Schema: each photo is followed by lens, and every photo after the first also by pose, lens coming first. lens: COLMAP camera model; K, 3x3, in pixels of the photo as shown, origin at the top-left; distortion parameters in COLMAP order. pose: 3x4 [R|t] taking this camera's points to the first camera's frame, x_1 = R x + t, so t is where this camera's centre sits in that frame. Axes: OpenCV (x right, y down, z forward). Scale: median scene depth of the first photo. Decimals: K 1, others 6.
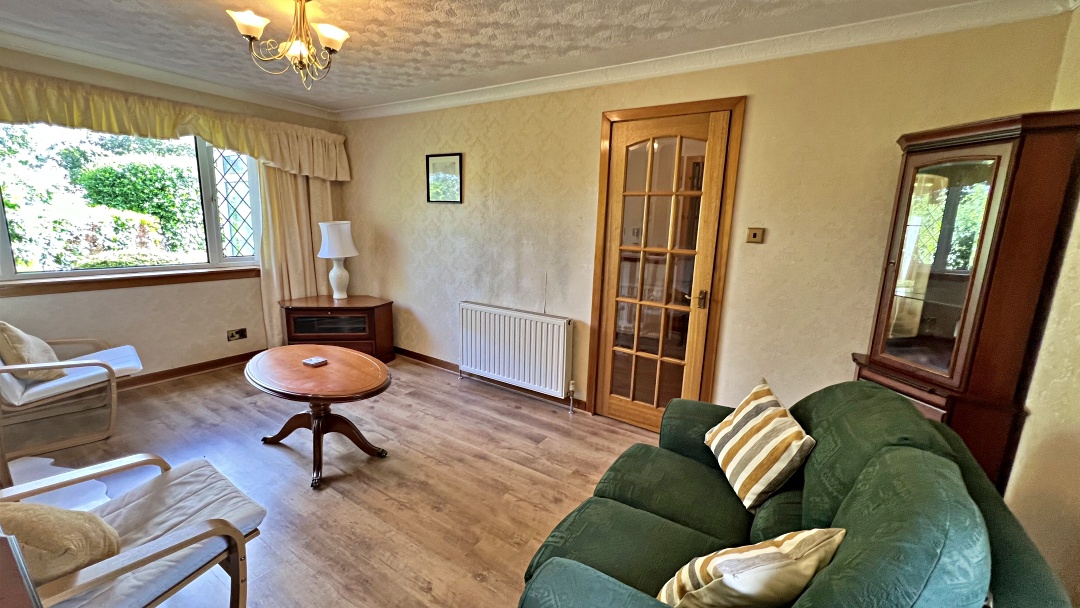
lens RADIAL K [[434.0, 0, 545.4], [0, 434.0, 304.2], [0, 0, 1]] dist [0.001243, 0.000559]
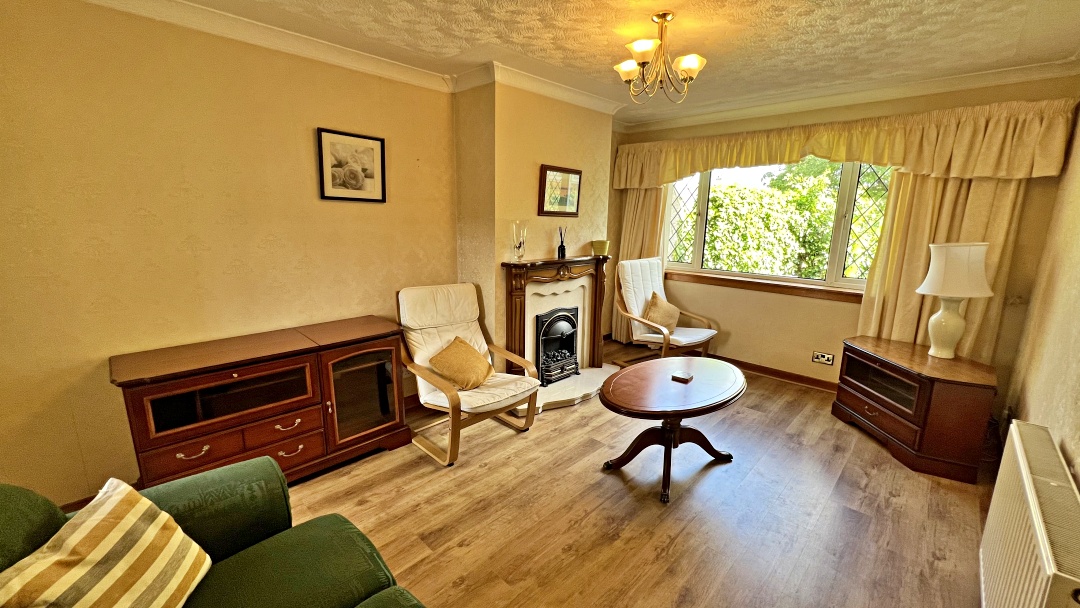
lens RADIAL K [[434.0, 0, 537.9], [0, 434.0, 302.7], [0, 0, 1]] dist [0.001243, 0.000559]
pose [[-0.198599, 0.160487, -0.966852, 0.405682], [-0.214512, 0.955465, 0.202660, -0.137210], [0.956317, 0.247649, -0.155328, 0.698942]]
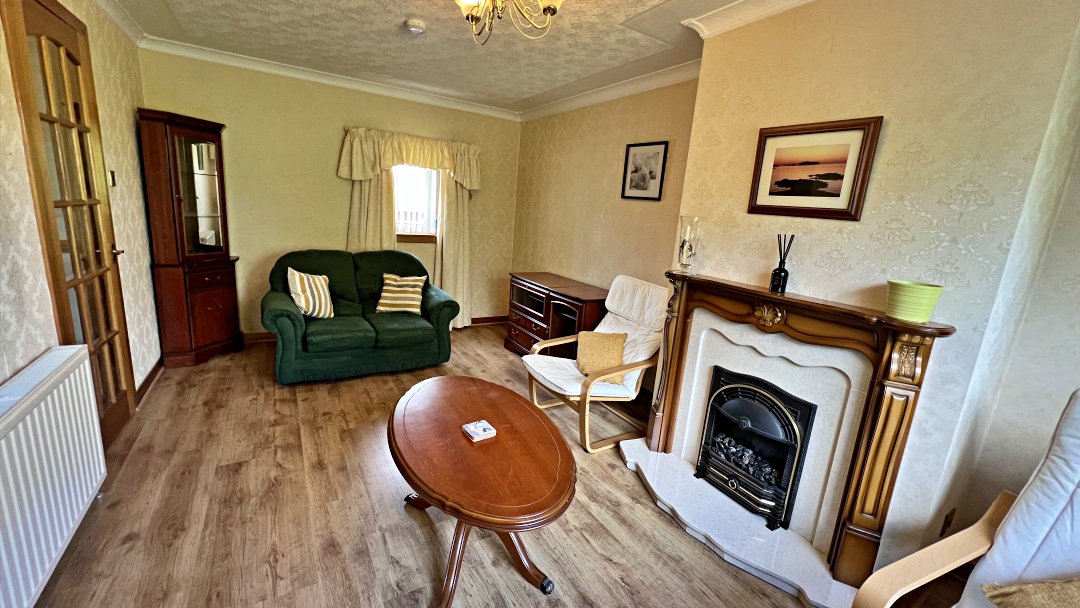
lens RADIAL K [[434.0, 0, 538.8], [0, 434.0, 303.6], [0, 0, 1]] dist [0.001243, 0.000559]
pose [[-0.891340, -0.195223, 0.409147, -0.736962], [-0.021016, 0.919350, 0.392880, -0.259972], [-0.452848, 0.341591, -0.823556, 1.255089]]
